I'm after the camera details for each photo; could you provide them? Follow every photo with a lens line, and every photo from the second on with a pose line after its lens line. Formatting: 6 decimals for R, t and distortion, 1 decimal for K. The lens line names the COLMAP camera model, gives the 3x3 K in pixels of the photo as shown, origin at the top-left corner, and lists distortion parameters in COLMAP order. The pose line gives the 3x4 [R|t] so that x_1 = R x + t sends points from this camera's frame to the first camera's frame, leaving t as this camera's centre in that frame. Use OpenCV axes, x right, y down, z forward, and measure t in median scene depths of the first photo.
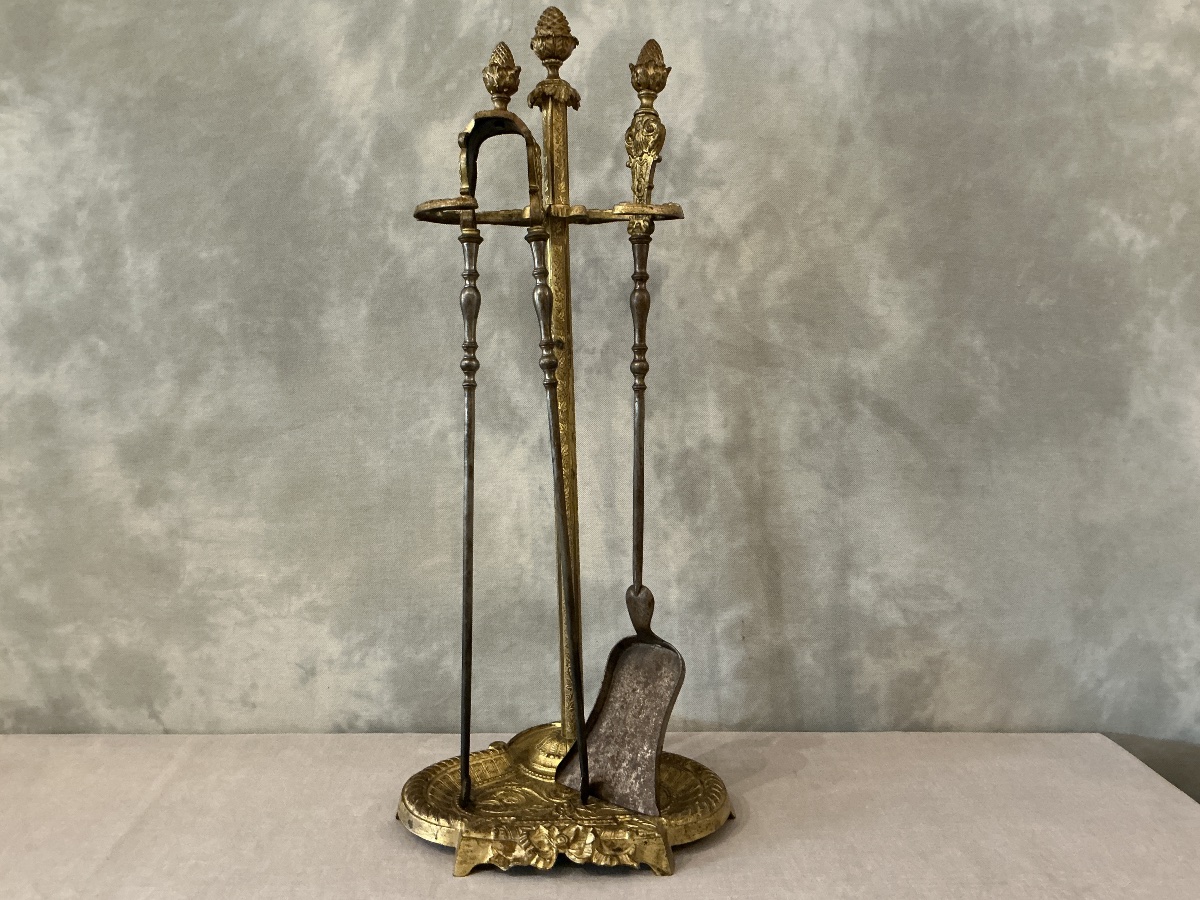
lens RADIAL K [[964.8, 0, 593.4], [0, 964.8, 448.8], [0, 0, 1]] dist [0.052069, -0.042702]
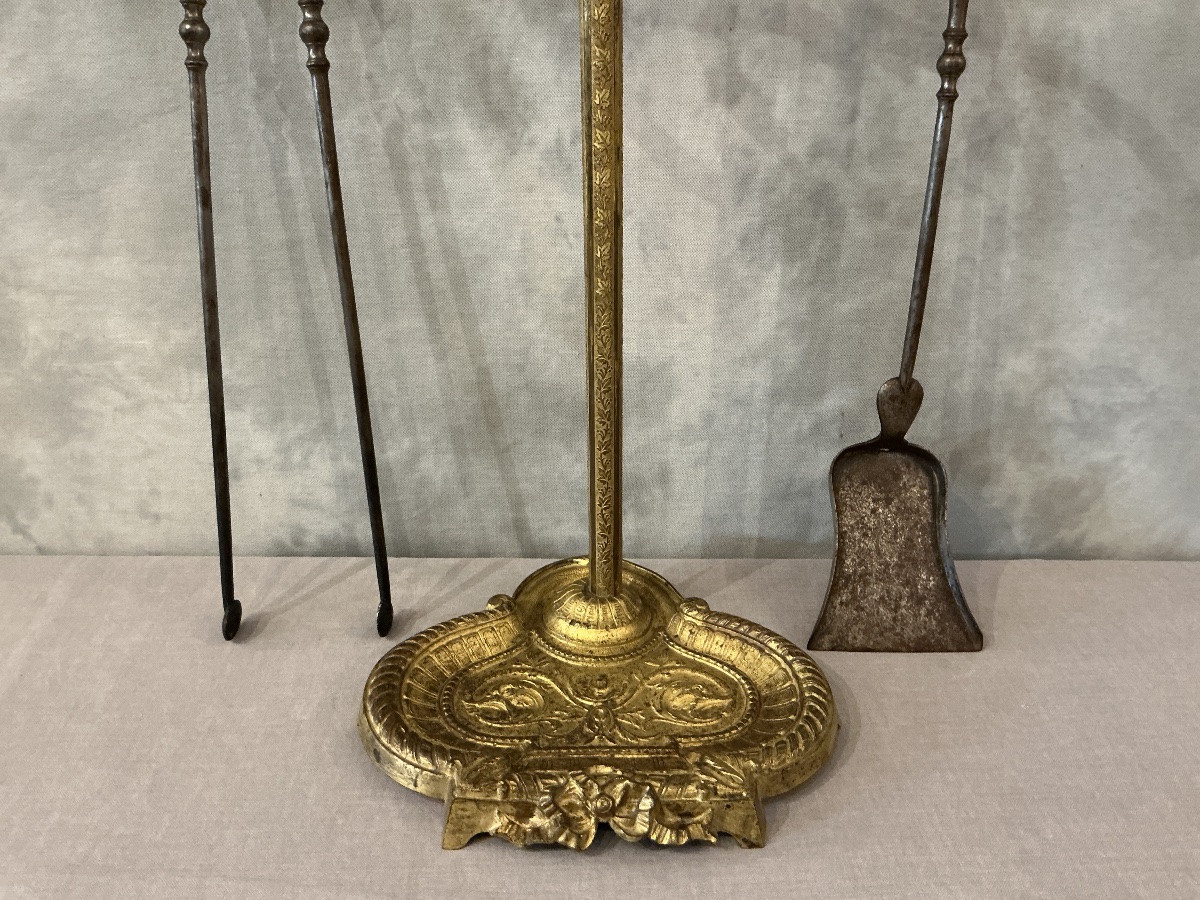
lens RADIAL K [[1042.8, 0, 597.0], [0, 1042.8, 472.0], [0, 0, 1]] dist [0.080514, -0.169587]
pose [[0.999803, 0.015469, 0.012440, -0.035326], [-0.018796, 0.939241, 0.342742, -0.041805], [-0.006382, -0.342908, 0.939347, 0.286721]]
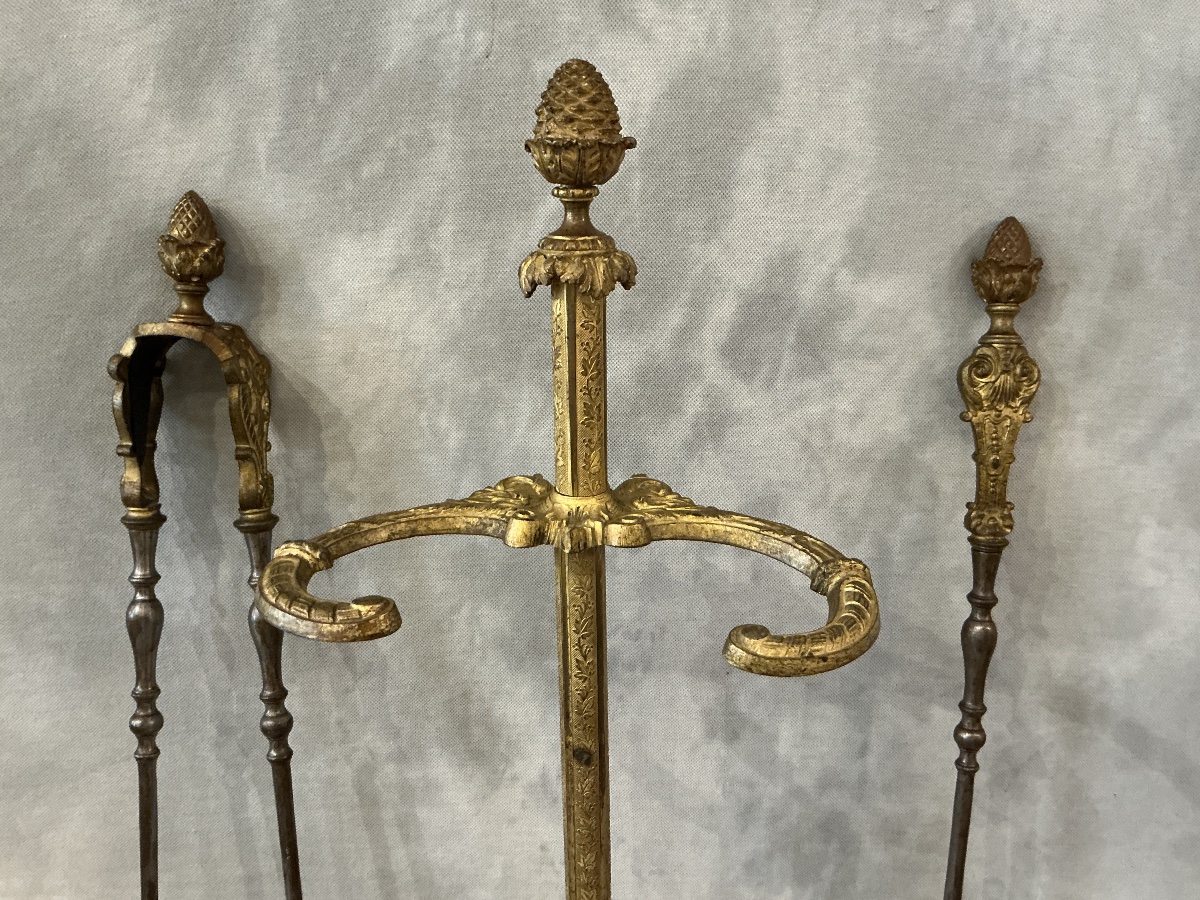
lens RADIAL K [[1042.8, 0, 601.6], [0, 1042.8, 448.1], [0, 0, 1]] dist [0.080514, -0.169587]
pose [[0.999843, 0.016162, 0.007301, -0.028267], [-0.017256, 0.981615, 0.190088, -0.332667], [-0.004095, -0.190184, 0.981740, 0.428486]]
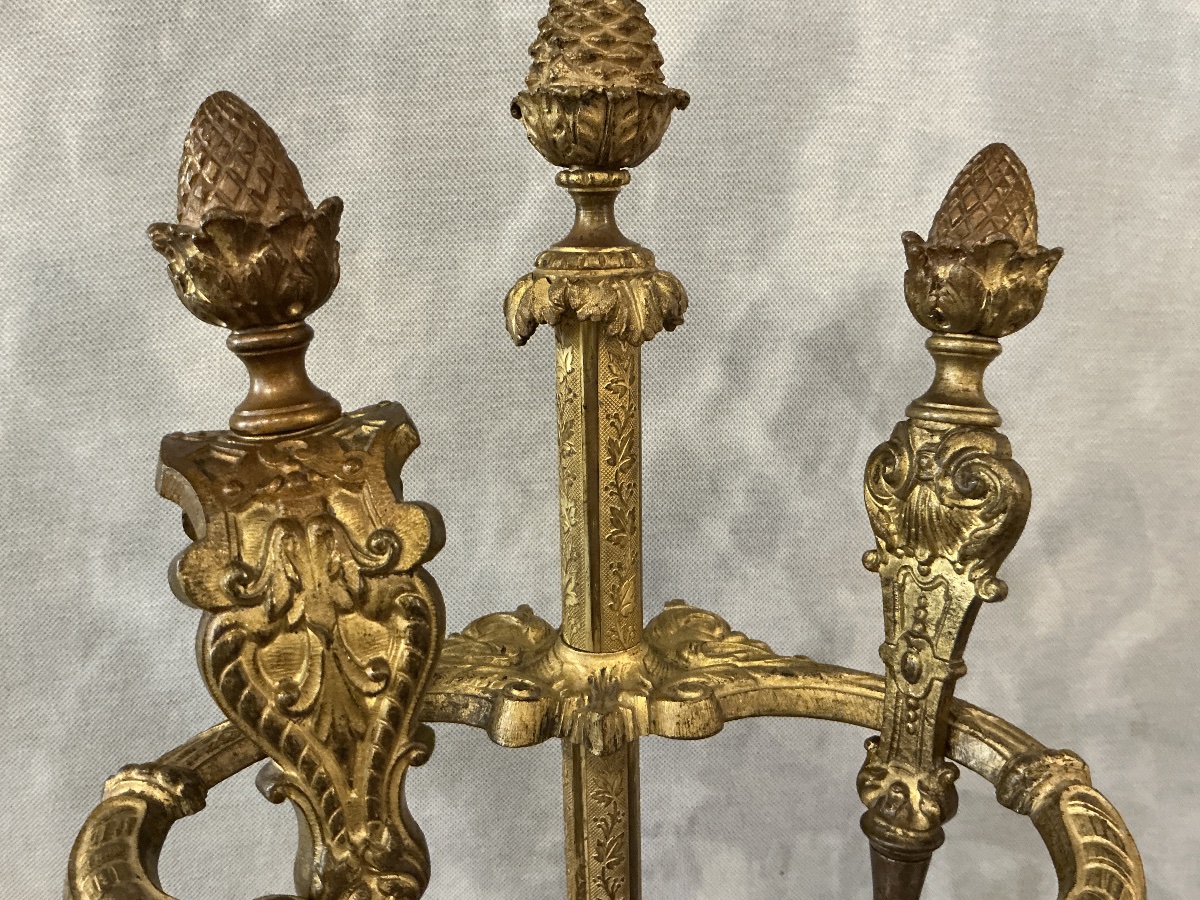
lens RADIAL K [[1042.8, 0, 606.9], [0, 1042.8, 457.2], [0, 0, 1]] dist [0.080514, -0.169587]
pose [[0.995893, -0.010733, 0.089897, -0.061833], [-0.001765, 0.990457, 0.137812, -0.318725], [-0.090518, -0.137405, 0.986370, 0.603366]]
